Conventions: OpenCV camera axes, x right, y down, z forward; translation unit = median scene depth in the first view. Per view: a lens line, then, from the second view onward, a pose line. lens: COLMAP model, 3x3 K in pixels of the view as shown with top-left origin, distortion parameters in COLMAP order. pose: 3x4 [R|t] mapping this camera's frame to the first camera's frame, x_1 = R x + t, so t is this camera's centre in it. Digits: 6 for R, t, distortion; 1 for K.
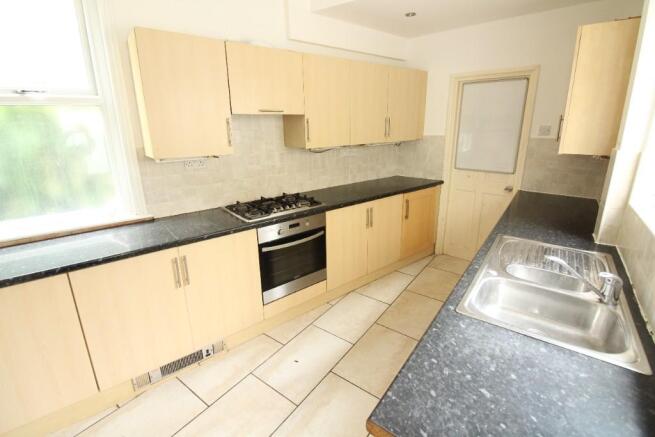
lens RADIAL K [[302.0, 0, 330.8], [0, 302.0, 206.2], [0, 0, 1]] dist [0.000213, -0.012716]
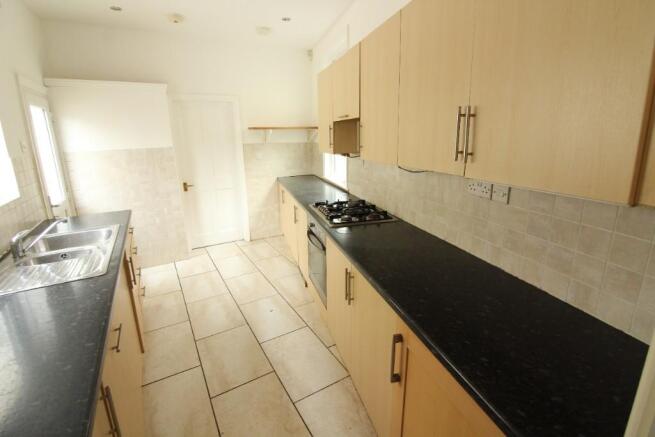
lens RADIAL K [[302.0, 0, 330.8], [0, 302.0, 206.2], [0, 0, 1]] dist [0.000213, -0.012716]
pose [[-0.386772, 0.229472, -0.893168, 0.696840], [-0.223316, 0.916411, 0.332147, -0.323646], [0.894728, 0.327924, -0.303197, 1.204712]]
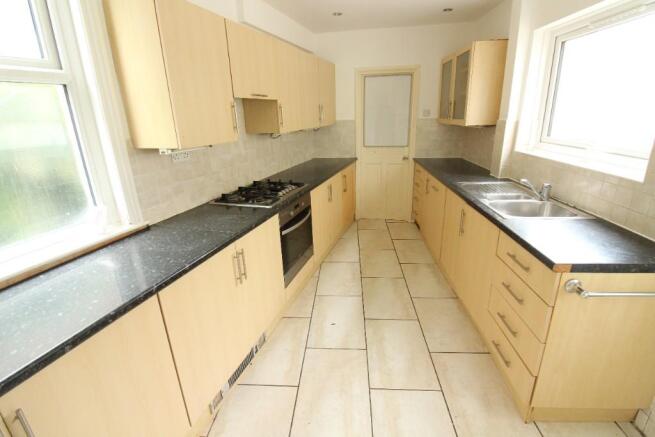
lens RADIAL K [[302.0, 0, 330.8], [0, 302.0, 206.2], [0, 0, 1]] dist [0.000213, -0.012716]
pose [[0.842214, -0.172430, 0.510827, -0.497840], [0.160367, 0.984713, 0.067989, 0.010177], [-0.514741, 0.024659, 0.856991, 0.038022]]
